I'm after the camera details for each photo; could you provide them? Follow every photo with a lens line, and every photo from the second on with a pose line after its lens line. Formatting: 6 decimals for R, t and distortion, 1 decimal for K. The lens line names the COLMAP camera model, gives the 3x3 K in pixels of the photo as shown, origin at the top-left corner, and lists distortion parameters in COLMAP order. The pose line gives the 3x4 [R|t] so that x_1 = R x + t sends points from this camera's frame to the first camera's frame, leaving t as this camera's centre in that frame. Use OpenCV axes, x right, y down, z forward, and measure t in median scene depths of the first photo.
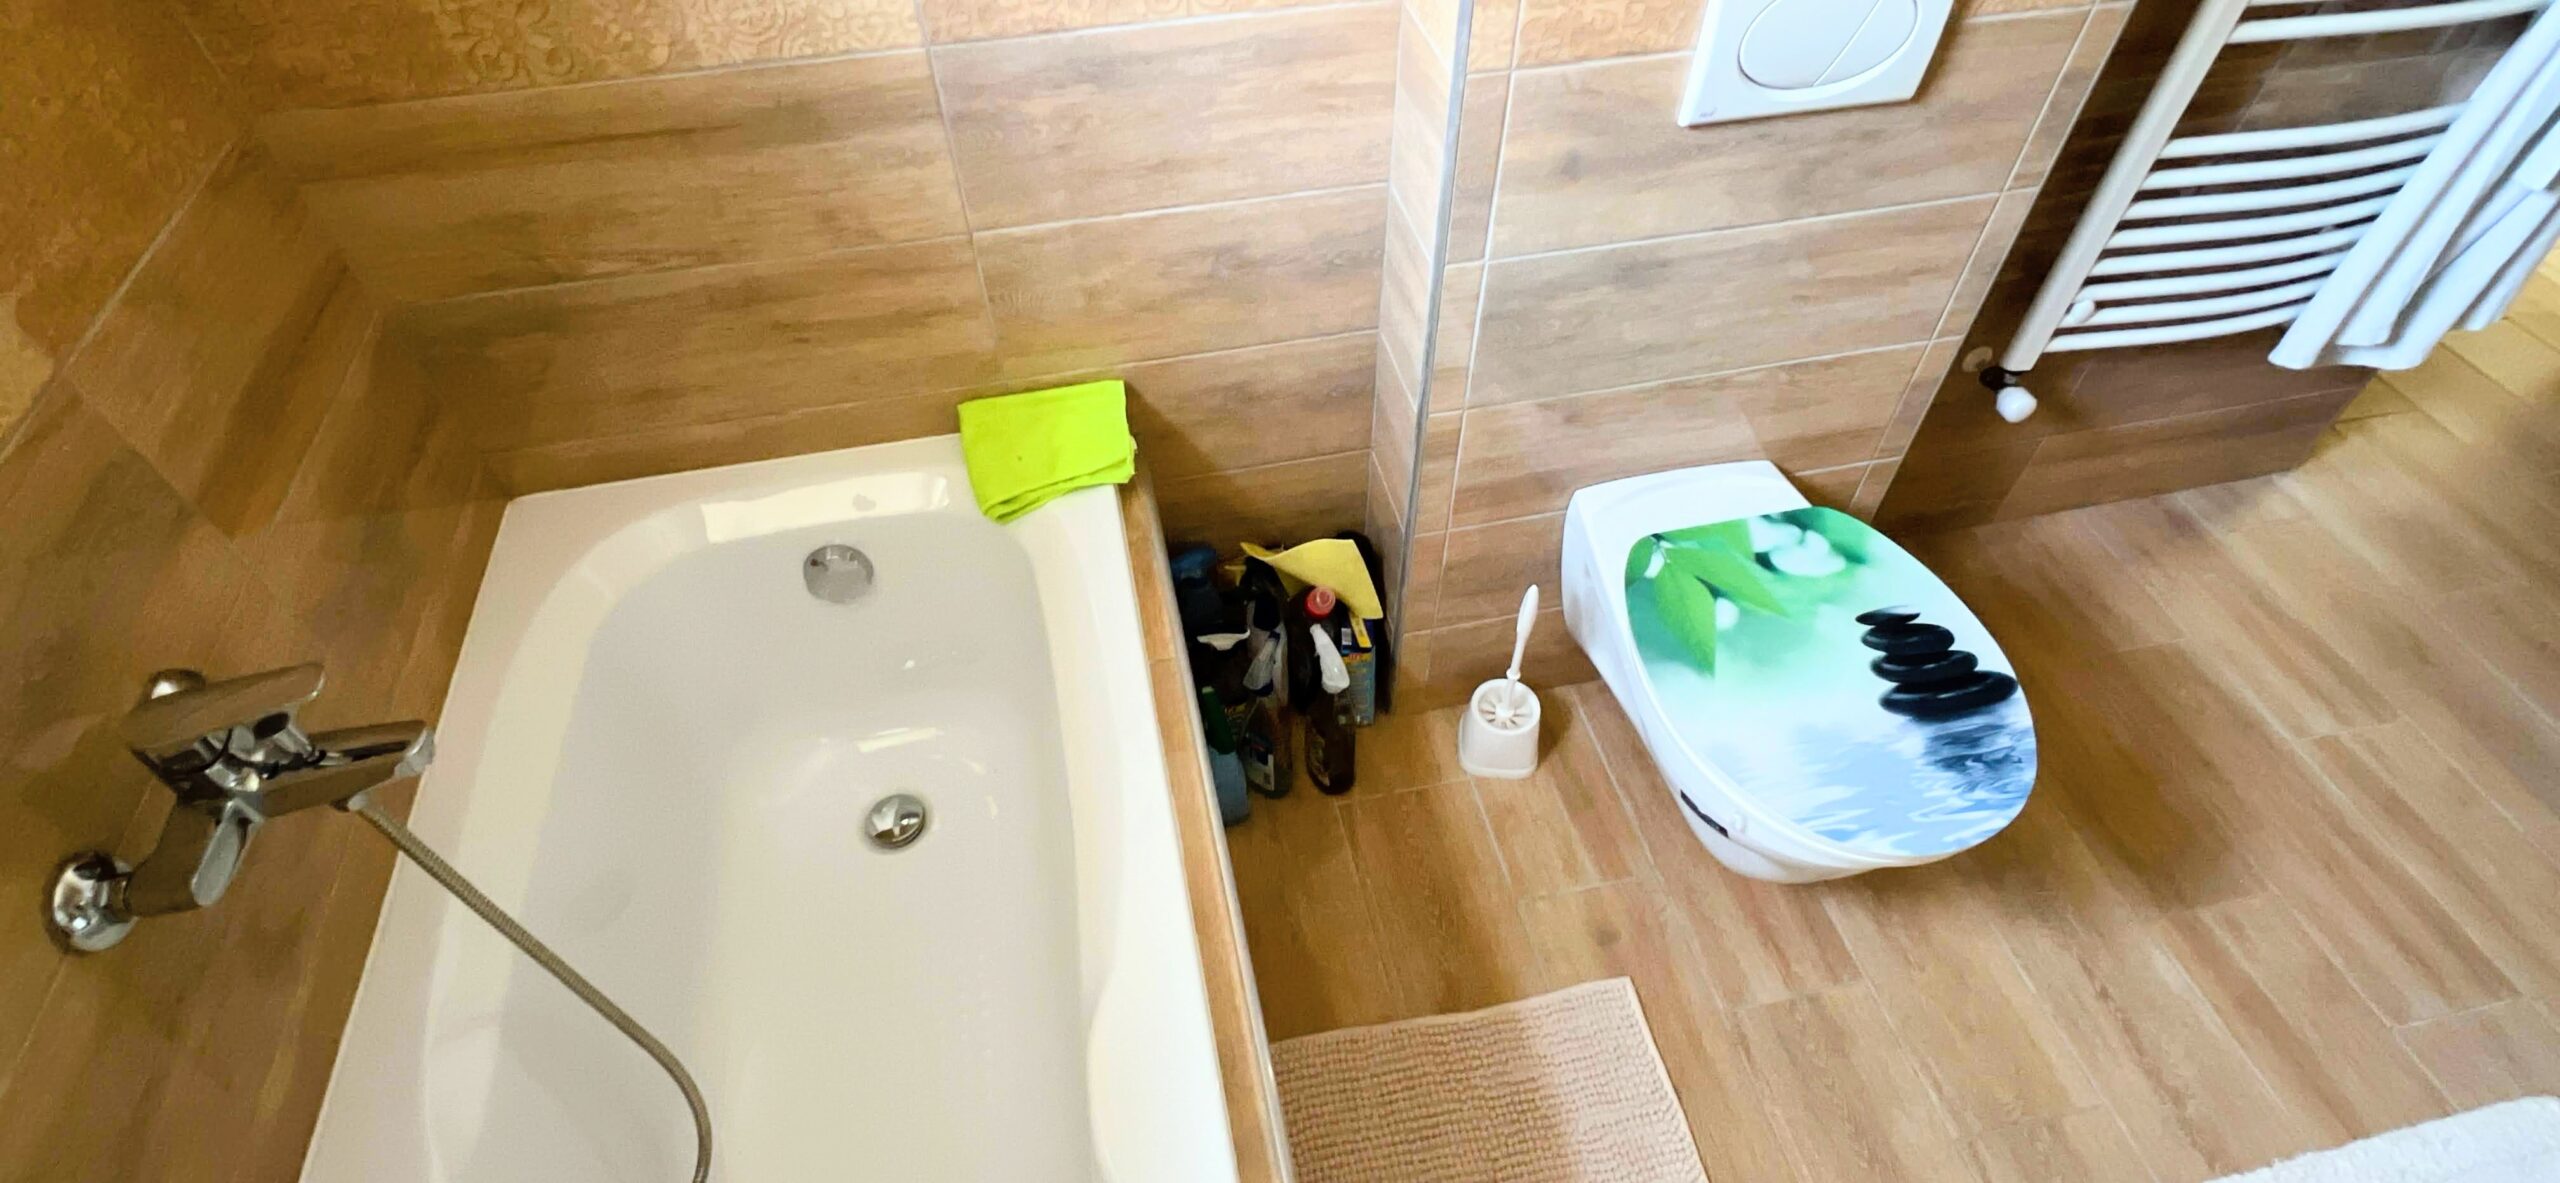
lens RADIAL K [[1185.4, 0, 1279.2], [0, 1185.4, 583.4], [0, 0, 1]] dist [-0.007179, 0.002663]
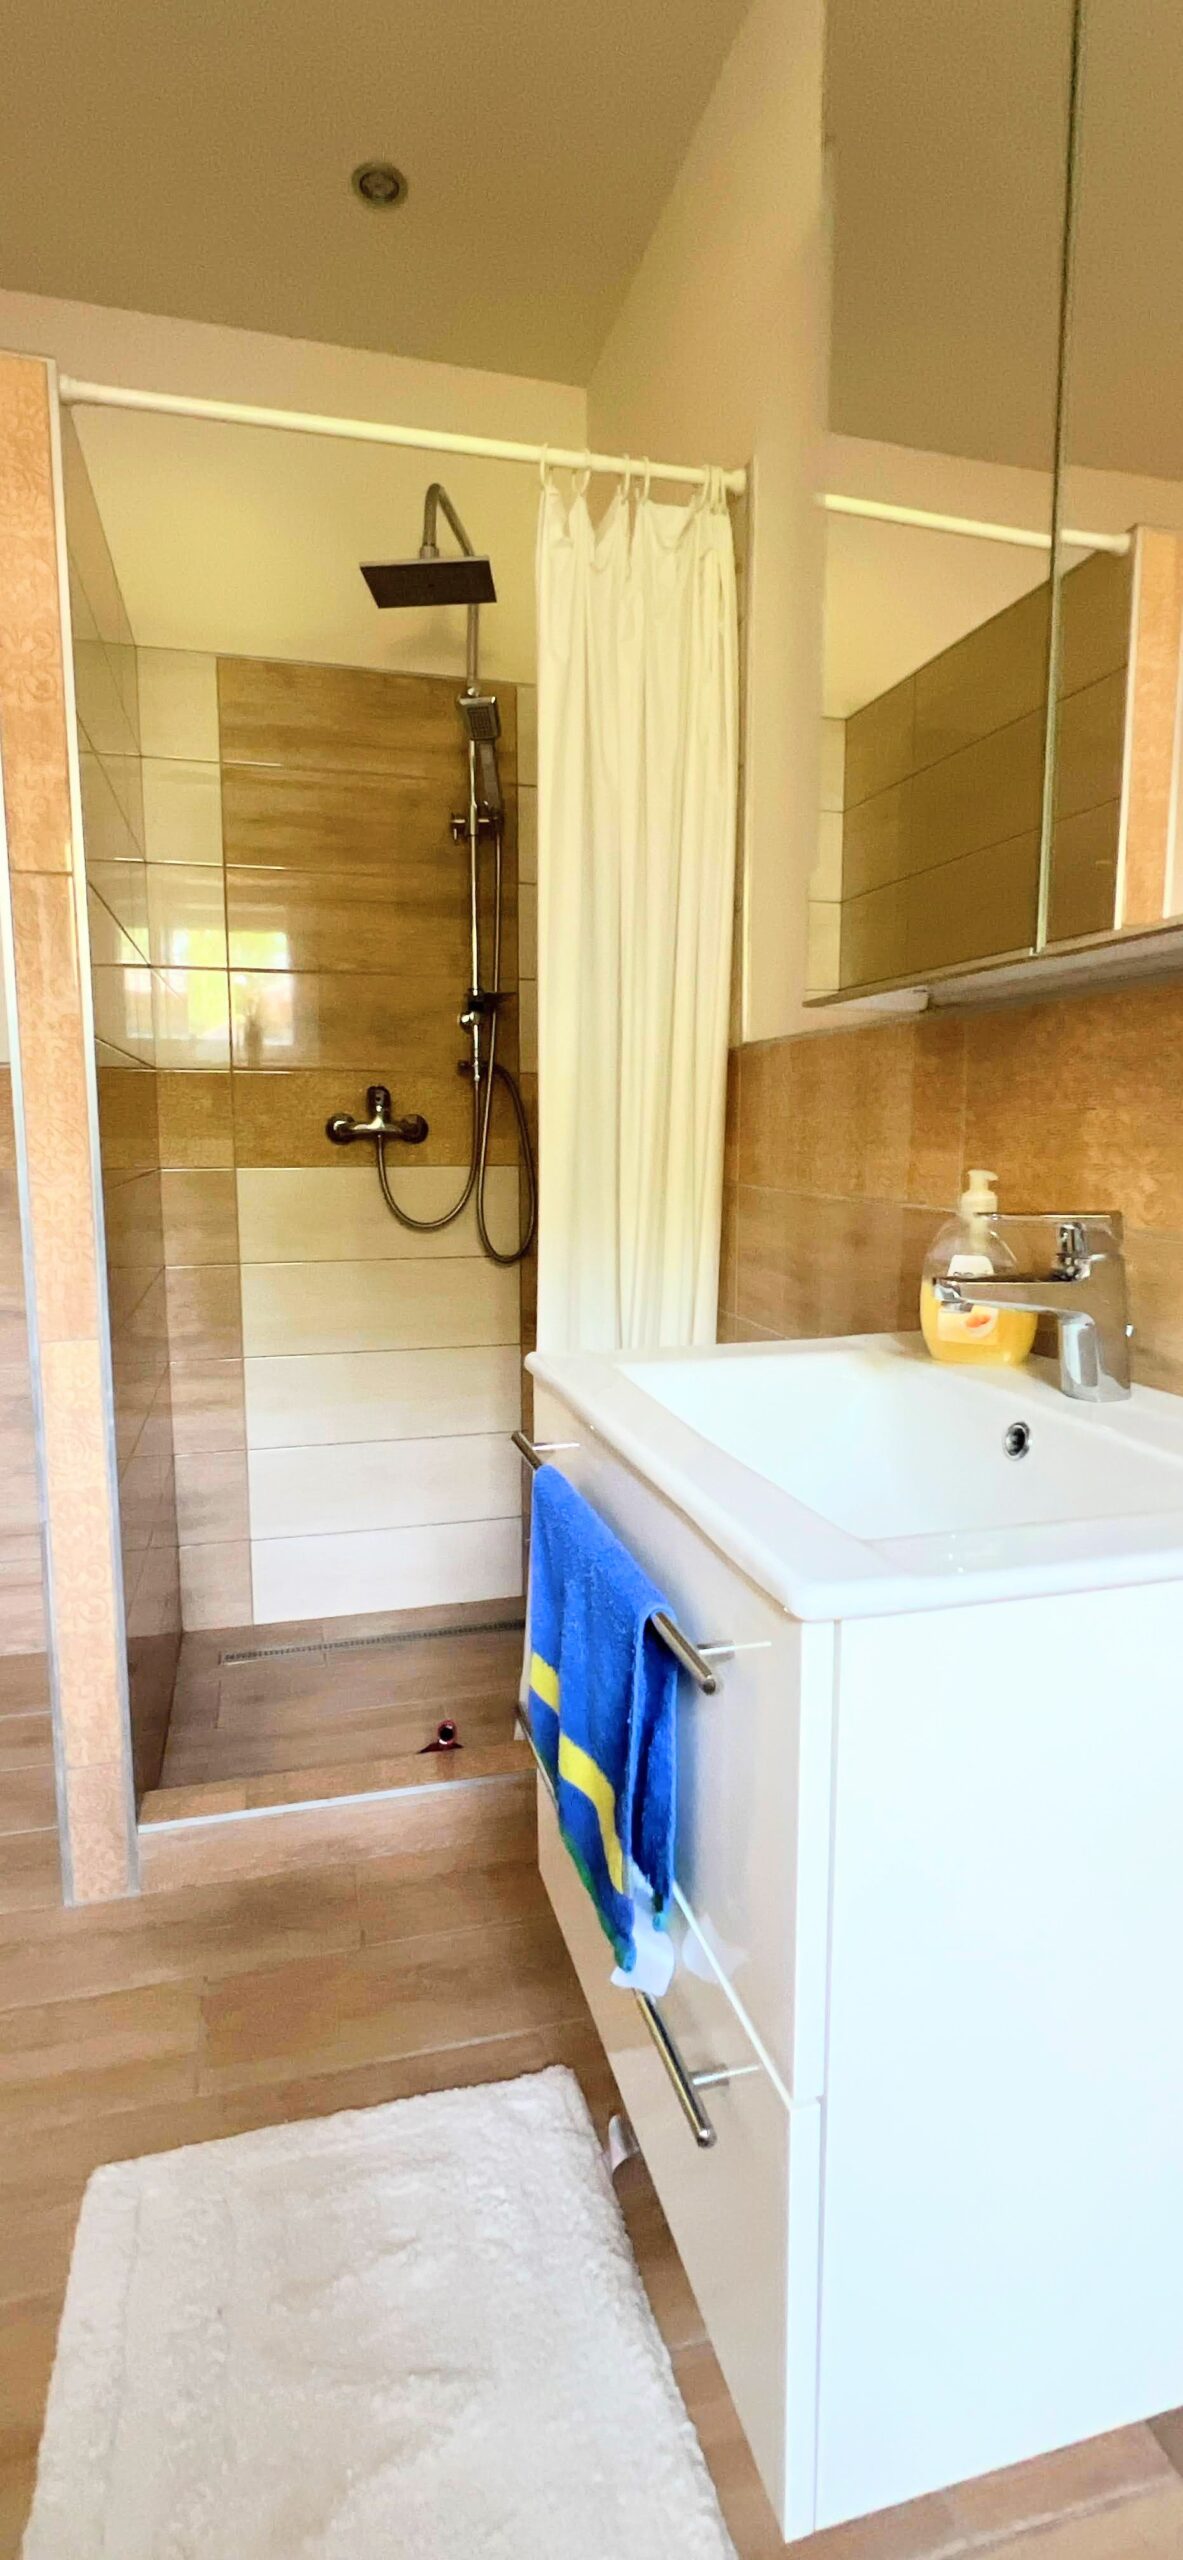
lens RADIAL K [[1185.4, 0, 601.8], [0, 1185.4, 1284.3], [0, 0, 1]] dist [-0.007179, 0.002663]
pose [[-0.064088, -0.118762, 0.990852, 0.274401], [0.746589, 0.653135, 0.126572, 0.177864], [-0.662192, 0.747871, 0.046808, 0.224395]]
